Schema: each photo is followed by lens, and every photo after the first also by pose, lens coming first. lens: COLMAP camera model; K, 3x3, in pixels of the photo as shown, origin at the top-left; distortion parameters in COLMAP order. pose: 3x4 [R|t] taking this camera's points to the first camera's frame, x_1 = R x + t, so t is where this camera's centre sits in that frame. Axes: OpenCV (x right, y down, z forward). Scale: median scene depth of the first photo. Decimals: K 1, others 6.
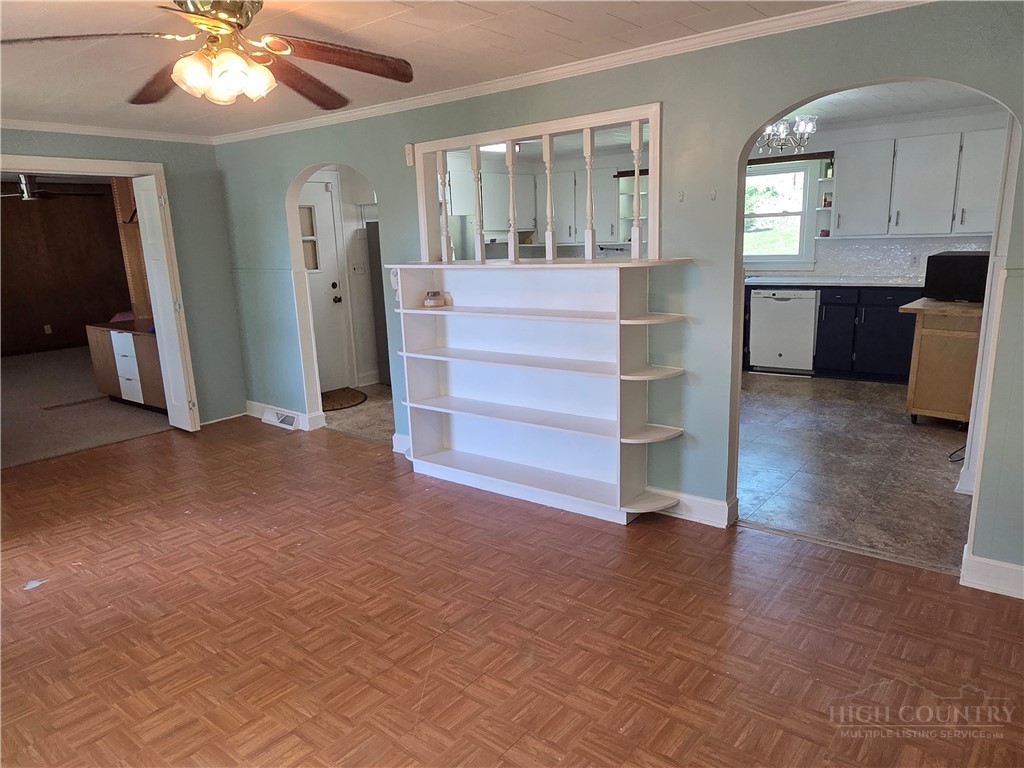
lens RADIAL K [[697.3, 0, 514.4], [0, 697.3, 397.9], [0, 0, 1]] dist [0.003137, 0.006460]
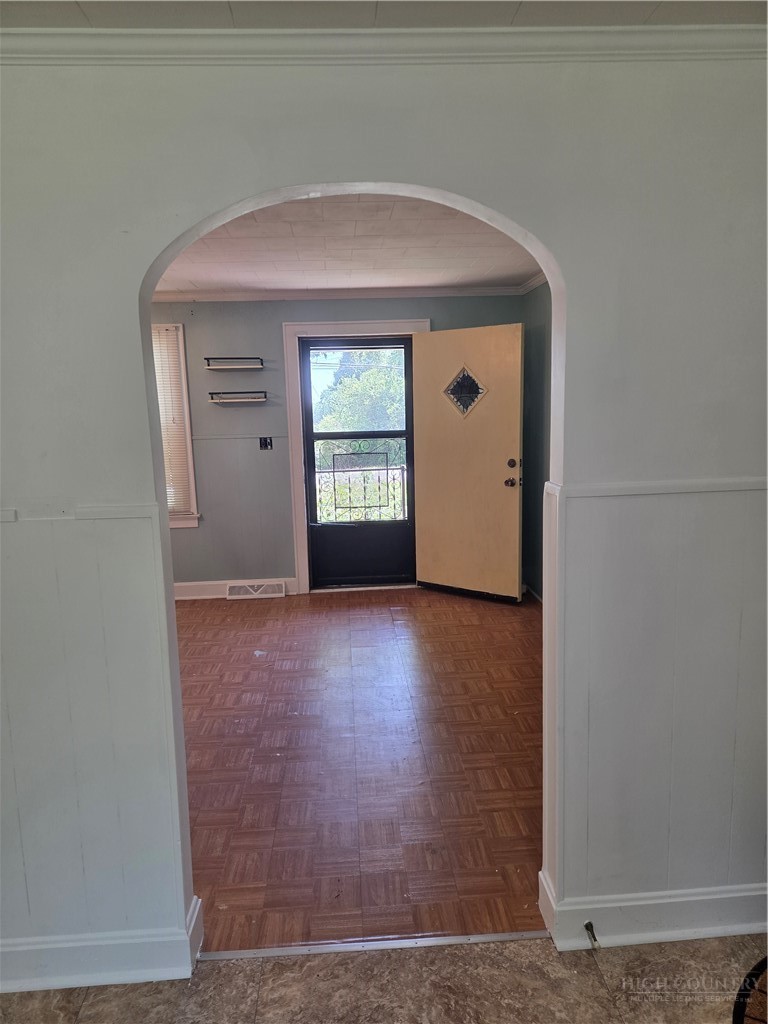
lens RADIAL K [[690.6, 0, 376.1], [0, 690.6, 515.0], [0, 0, 1]] dist [0.061540, -0.040168]
pose [[-0.739897, 0.168877, -0.651178, -0.023949], [-0.101493, 0.928876, 0.356215, -0.369383], [0.665020, 0.329652, -0.670132, 1.513879]]
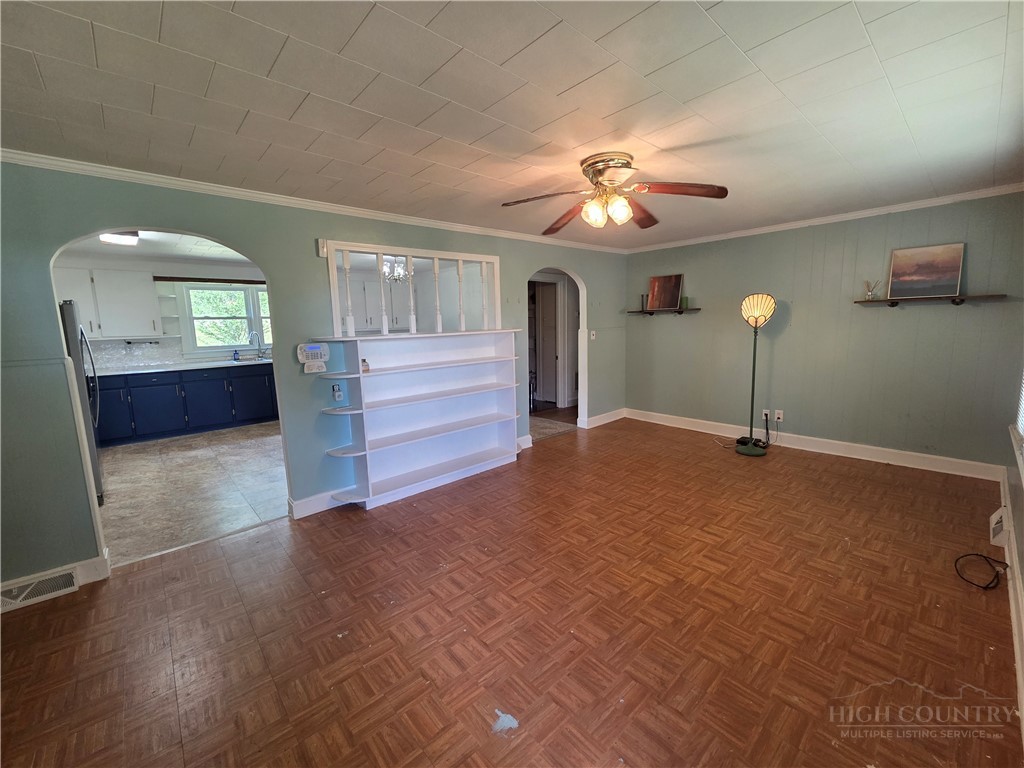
lens RADIAL K [[420.6, 0, 518.0], [0, 420.6, 381.5], [0, 0, 1]] dist [0.005785, -0.000729]
pose [[0.156864, -0.107064, 0.981800, -0.854162], [0.248500, 0.966402, 0.065682, -0.096555], [-0.955846, 0.233674, 0.178199, 0.631030]]
